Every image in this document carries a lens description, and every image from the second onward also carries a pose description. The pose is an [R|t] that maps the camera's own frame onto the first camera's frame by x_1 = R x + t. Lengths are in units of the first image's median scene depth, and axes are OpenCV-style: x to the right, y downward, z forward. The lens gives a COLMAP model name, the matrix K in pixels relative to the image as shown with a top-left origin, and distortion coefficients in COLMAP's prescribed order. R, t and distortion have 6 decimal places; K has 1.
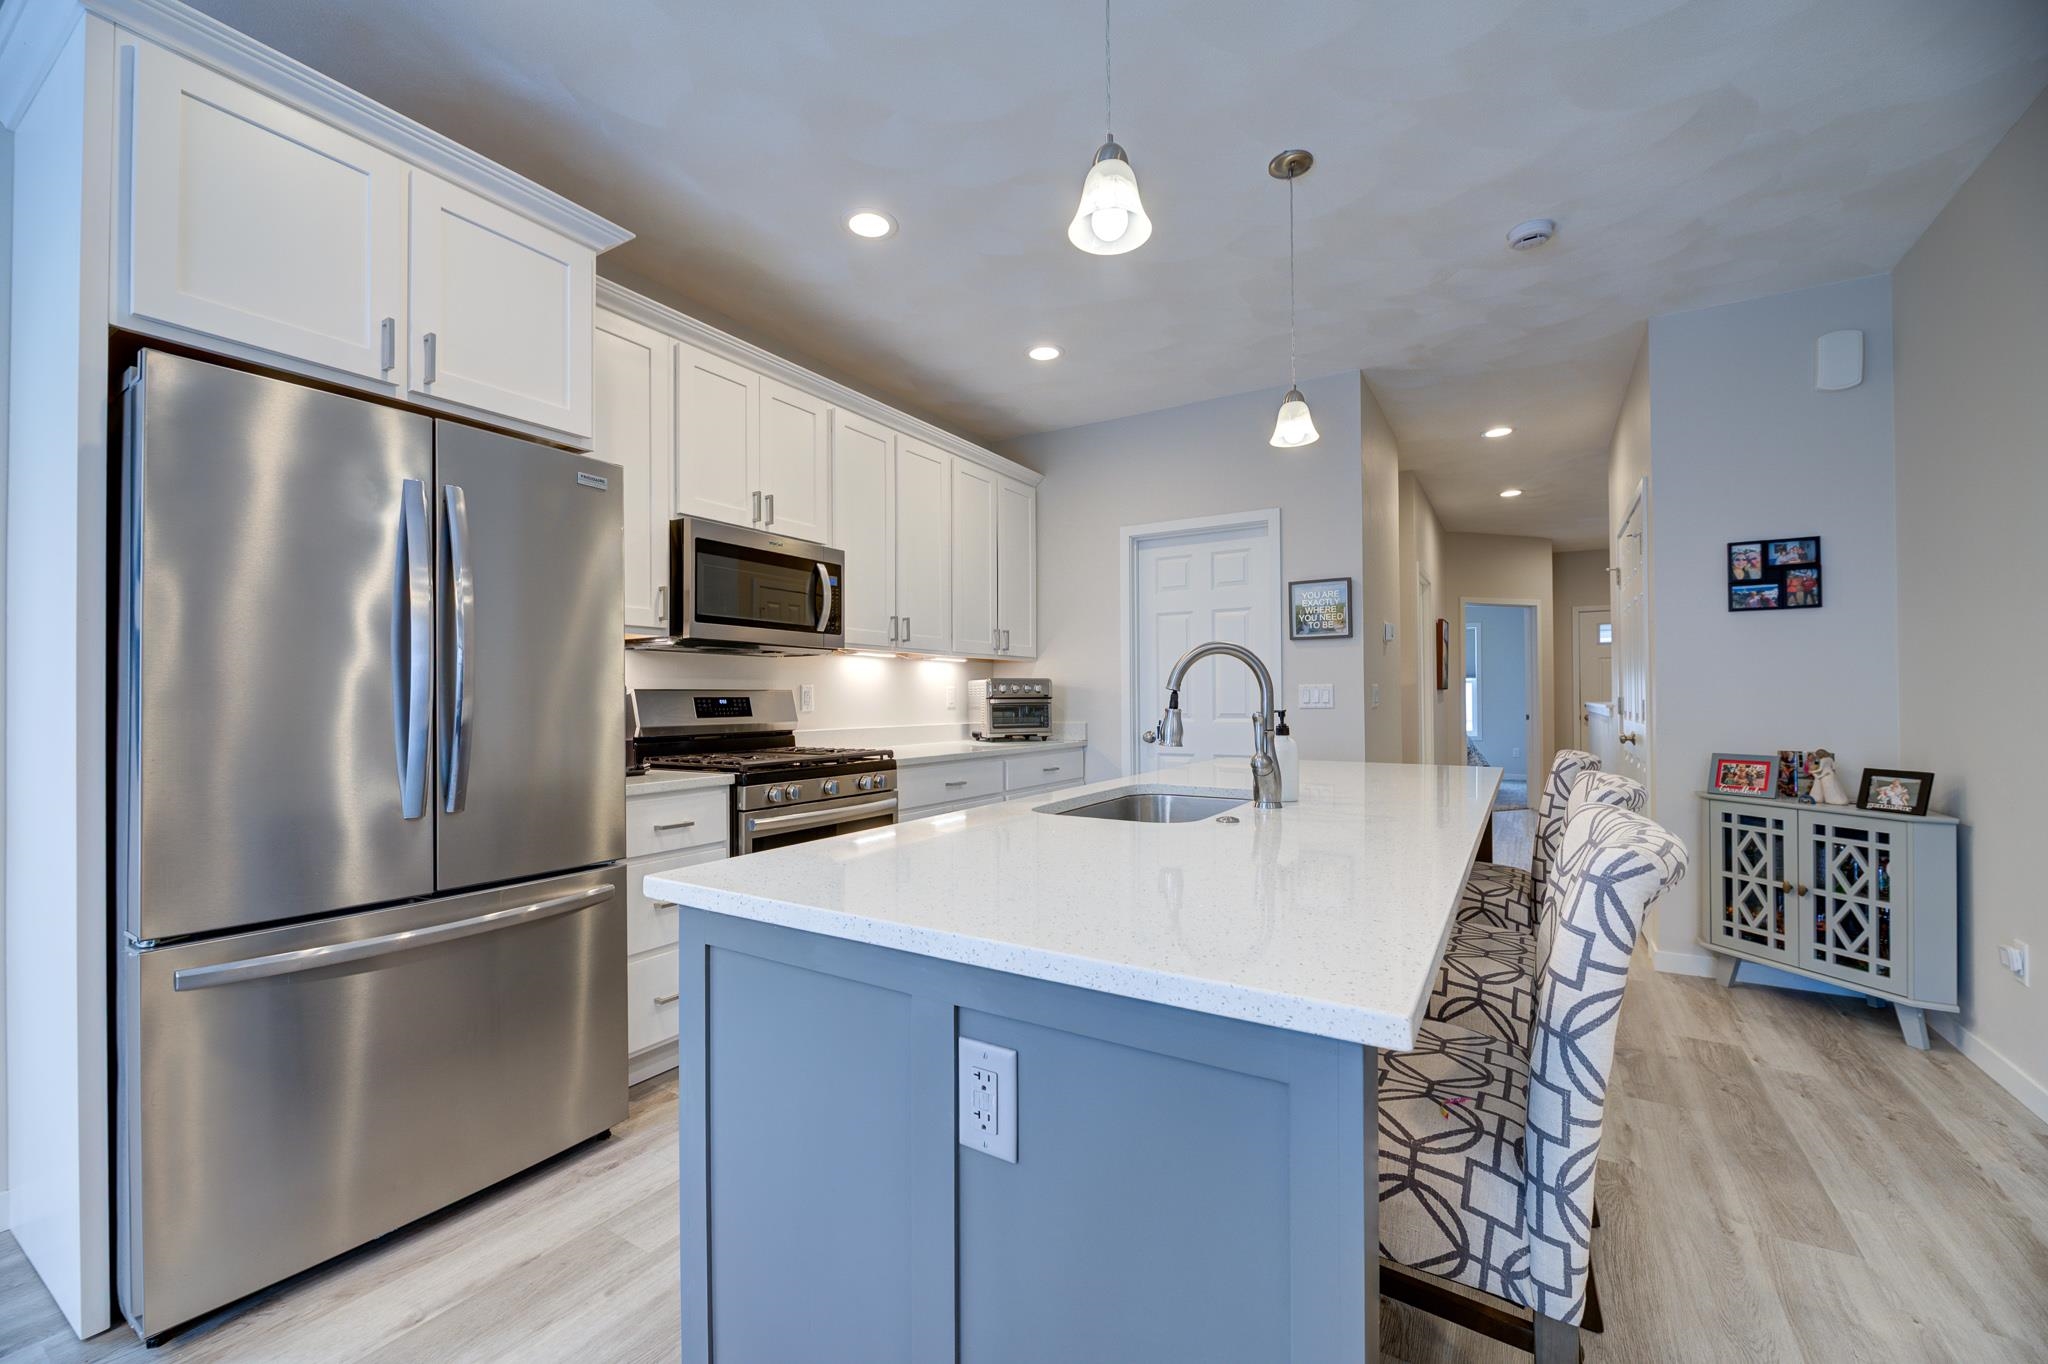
lens RADIAL K [[839.9, 0, 1026.2], [0, 839.9, 703.0], [0, 0, 1]] dist [-0.001886, -0.000107]
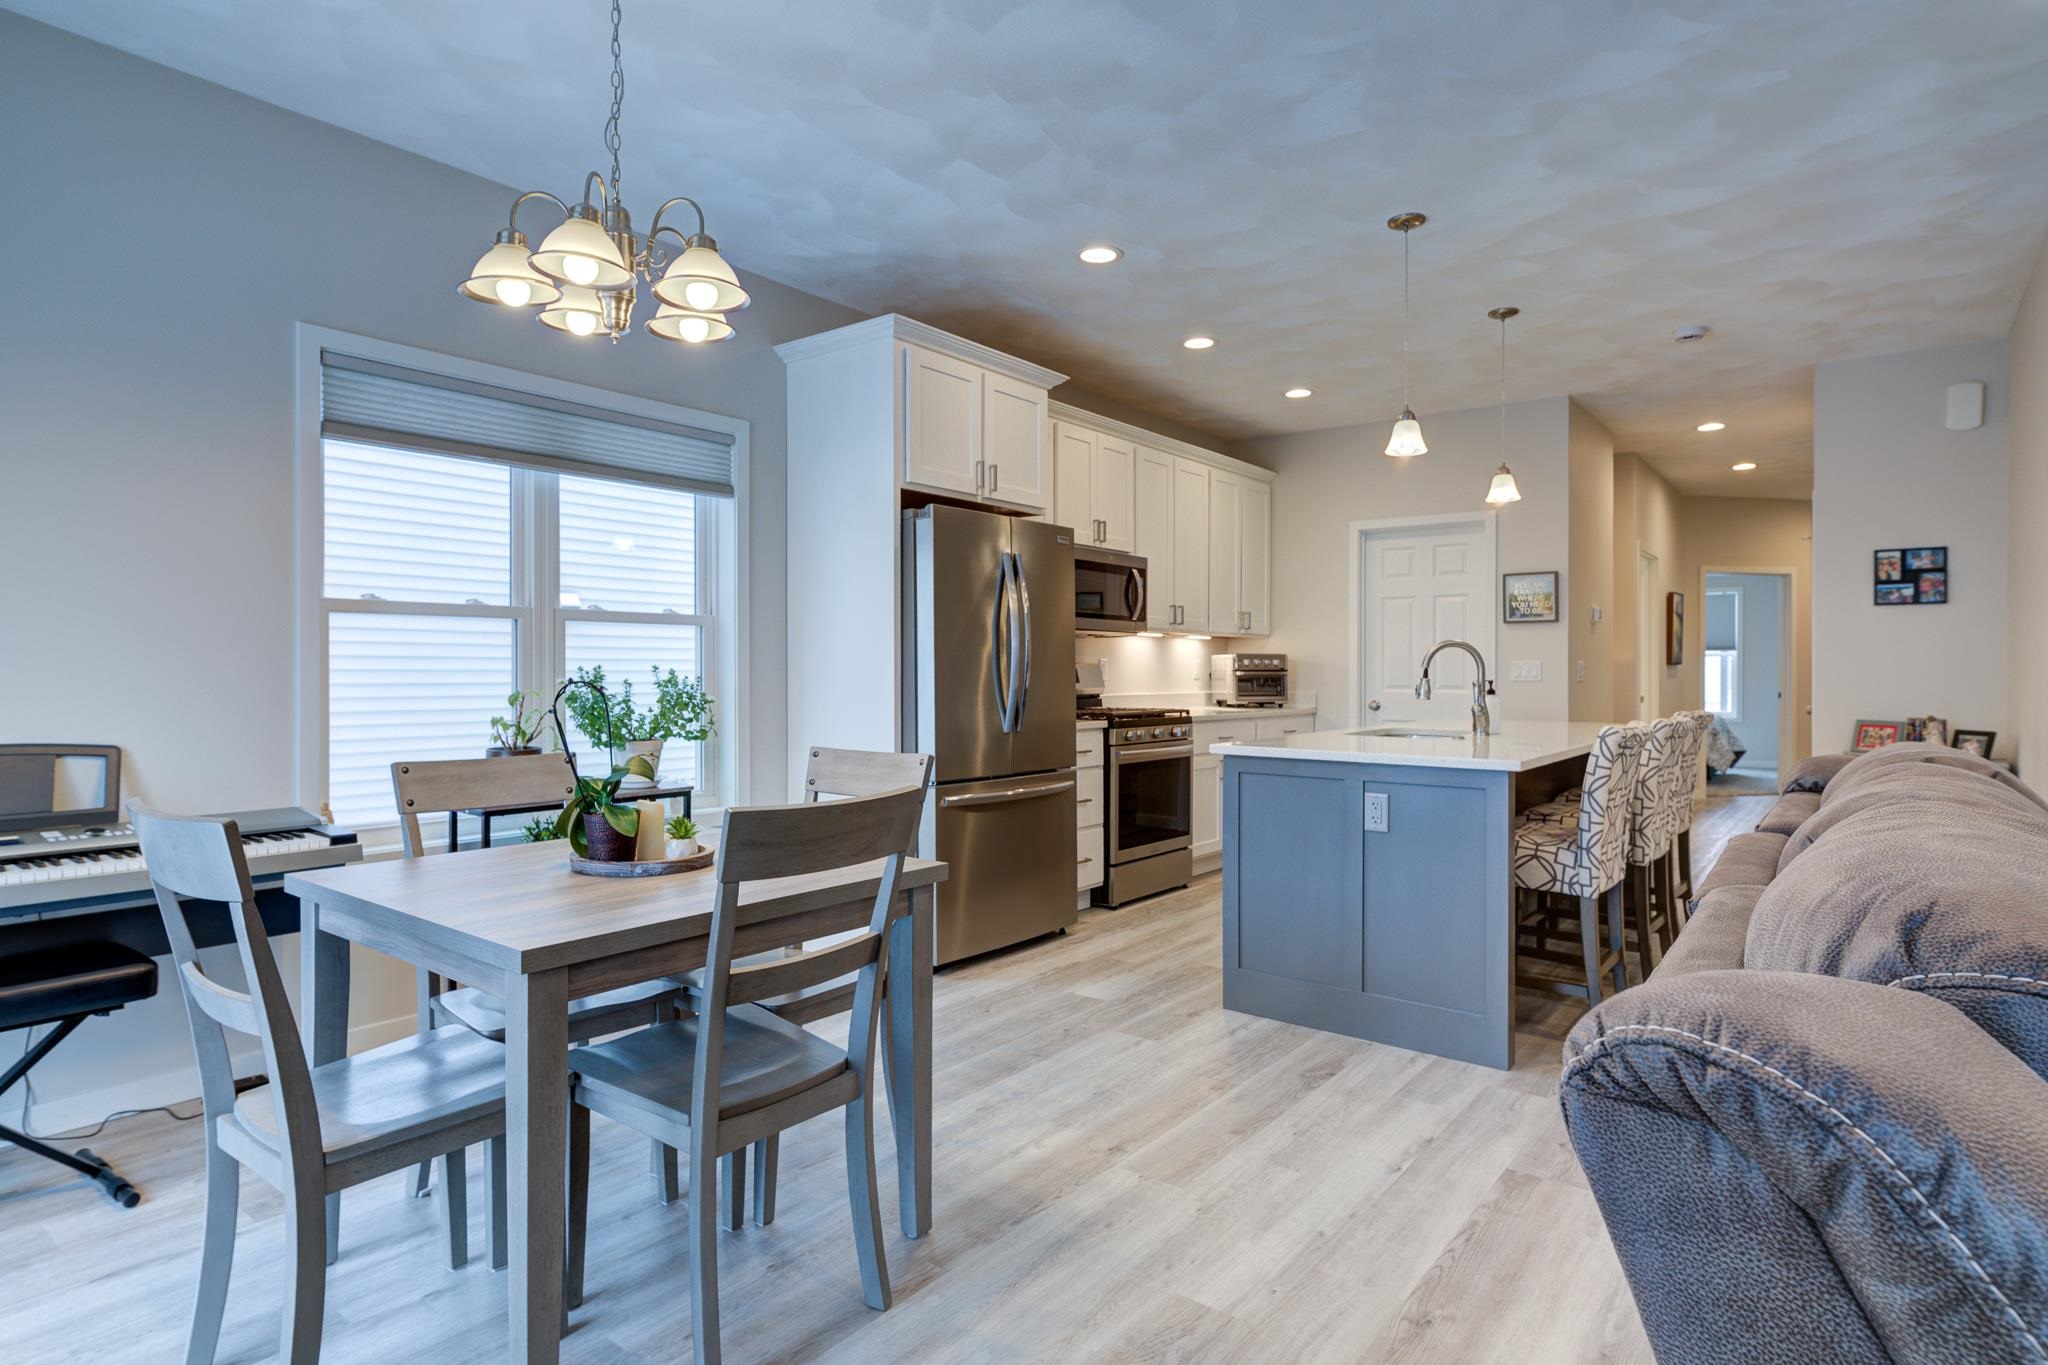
lens RADIAL K [[1091.5, 0, 1024.0], [0, 1091.5, 682.5], [0, 0, 1]] dist [0.005418, 0.000347]
pose [[0.992838, 0.009402, -0.119100, -0.214925], [-0.008643, 0.999939, 0.006888, 0.004216], [0.119157, -0.005810, 0.992858, -0.760793]]
